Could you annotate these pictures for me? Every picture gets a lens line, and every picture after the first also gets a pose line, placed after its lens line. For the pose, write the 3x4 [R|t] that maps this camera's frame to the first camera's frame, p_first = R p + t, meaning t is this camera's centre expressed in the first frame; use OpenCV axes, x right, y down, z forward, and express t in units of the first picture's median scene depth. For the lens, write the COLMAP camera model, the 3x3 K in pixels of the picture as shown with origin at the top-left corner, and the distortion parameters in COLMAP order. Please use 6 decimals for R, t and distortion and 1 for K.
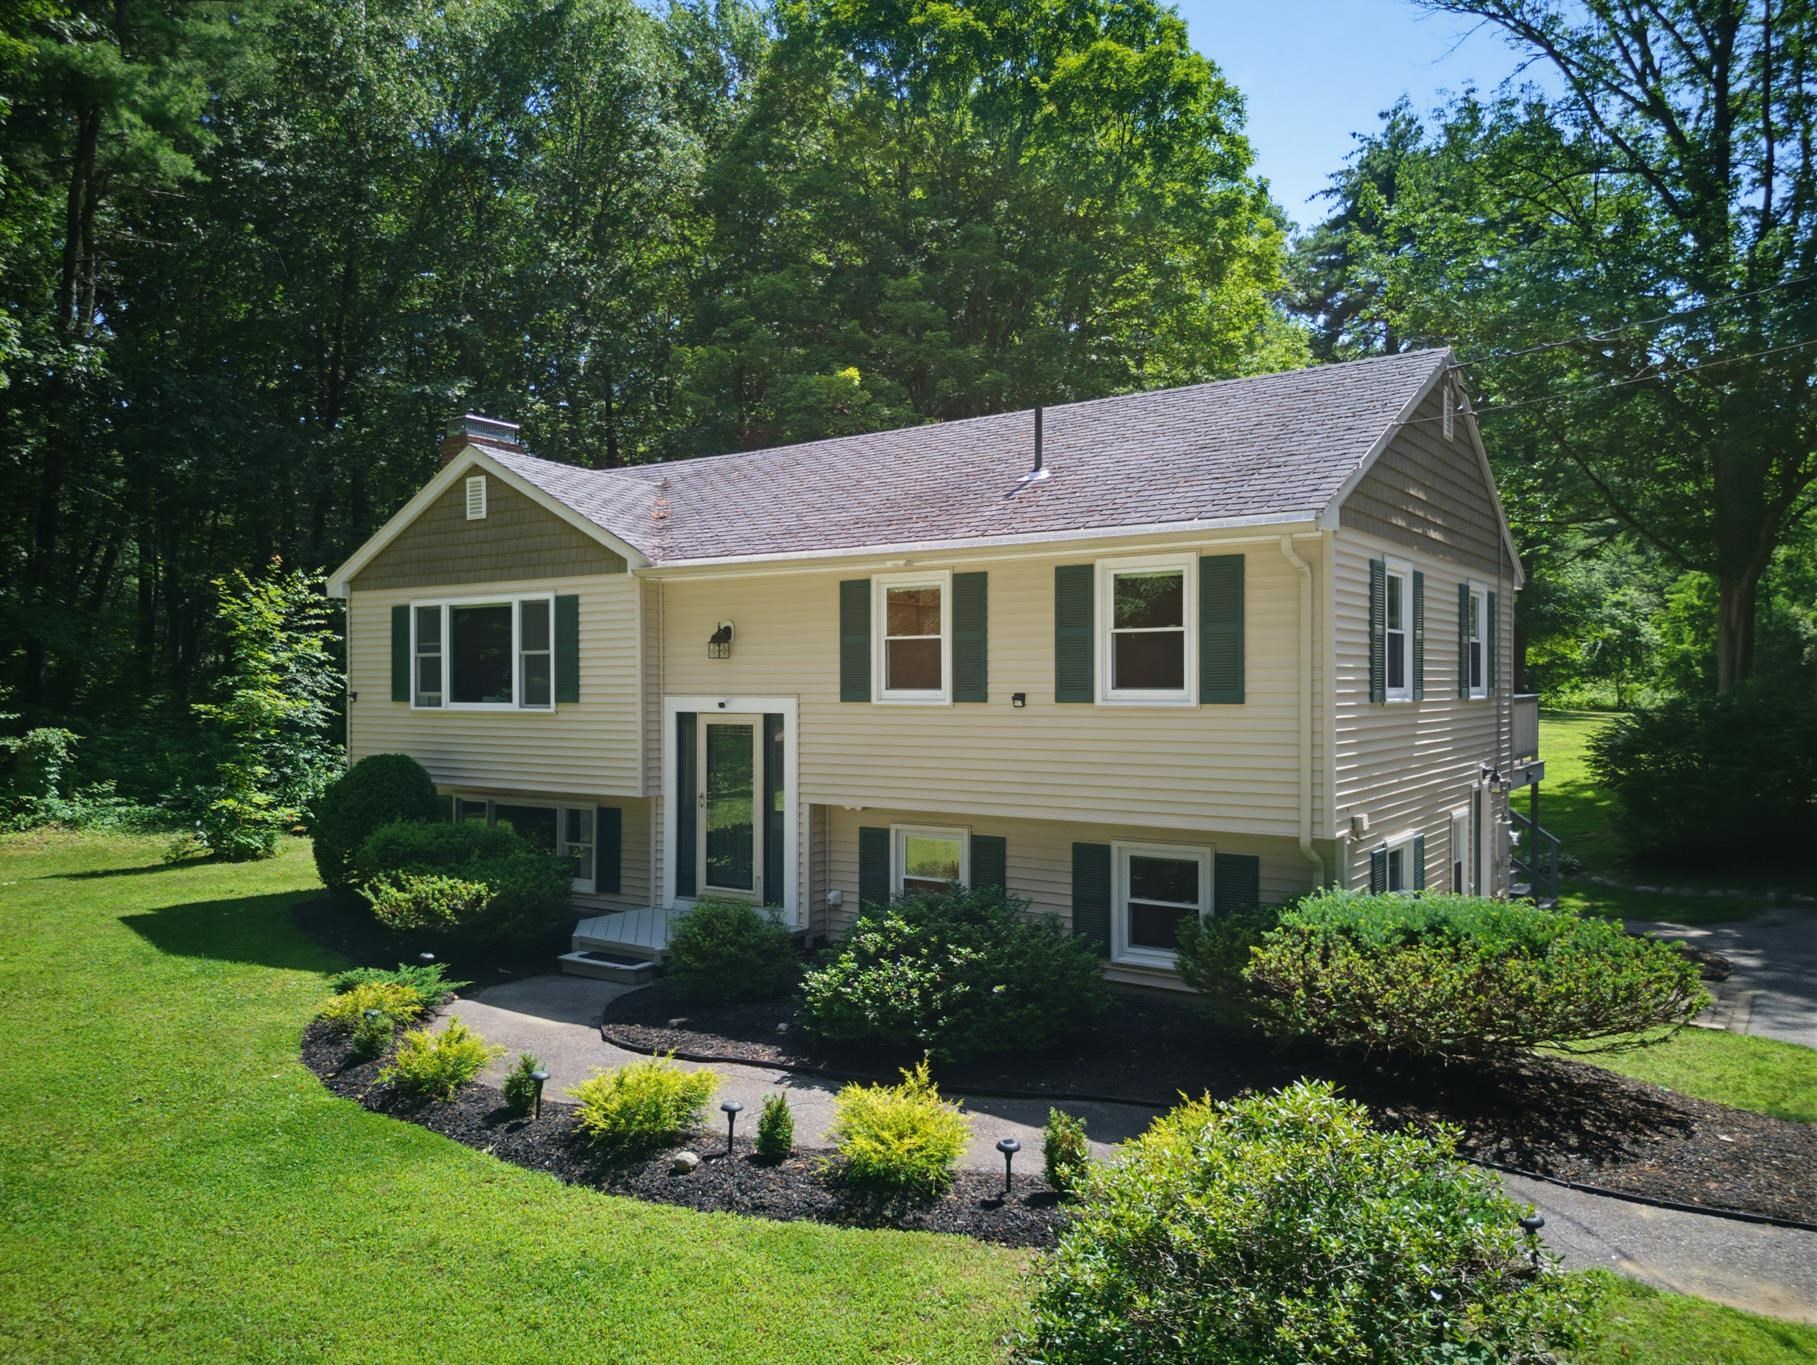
lens RADIAL K [[1297.1, 0, 914.3], [0, 1297.1, 670.6], [0, 0, 1]] dist [0.026295, -0.023672]
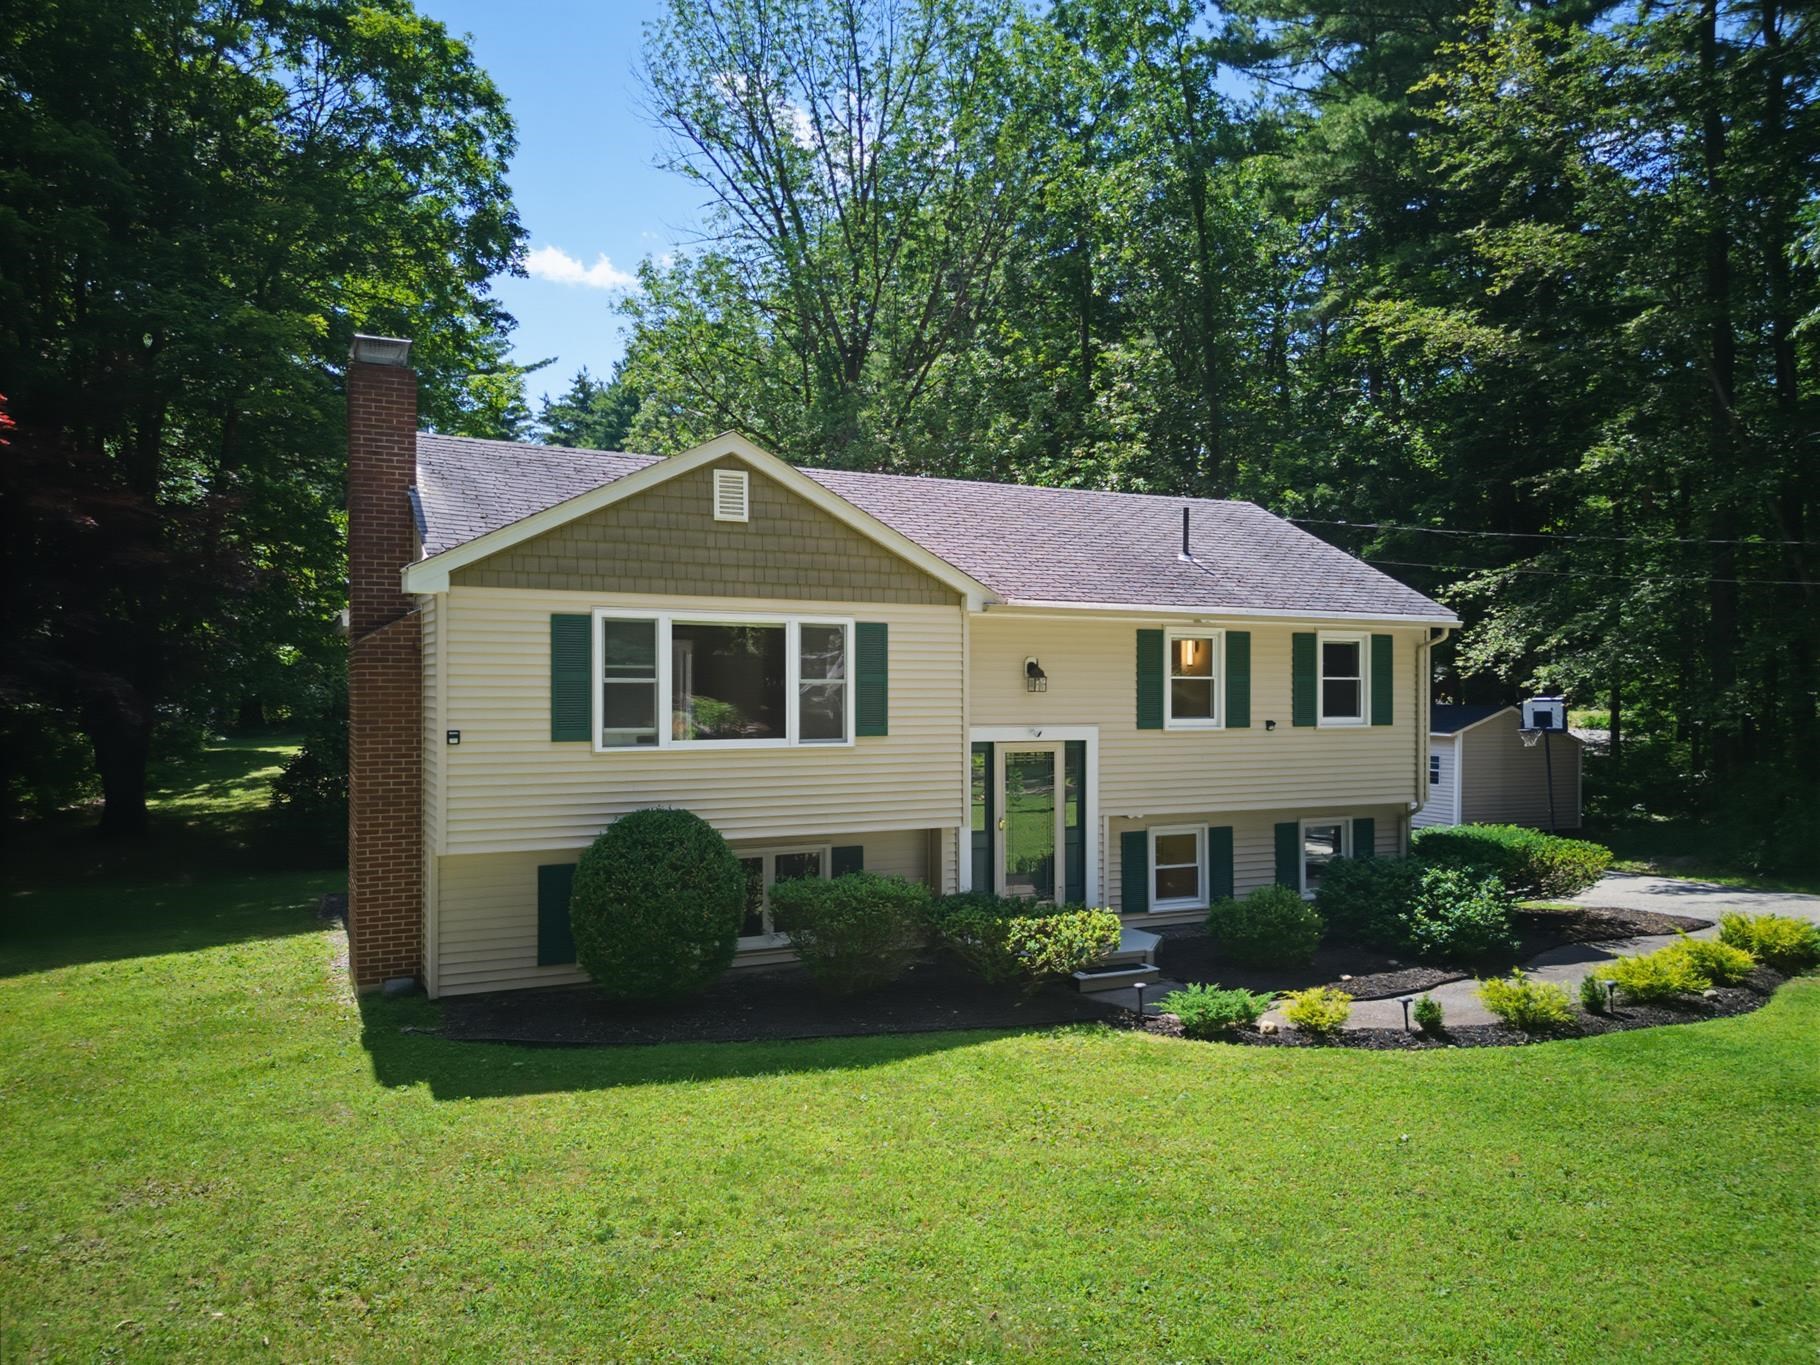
lens RADIAL K [[1299.2, 0, 908.0], [0, 1299.2, 701.8], [0, 0, 1]] dist [0.026295, -0.023672]
pose [[0.486067, 0.008228, 0.873883, -1.161644], [-0.002250, 0.999964, -0.008163, 0.008099], [-0.873918, 0.002002, 0.486069, 0.562398]]
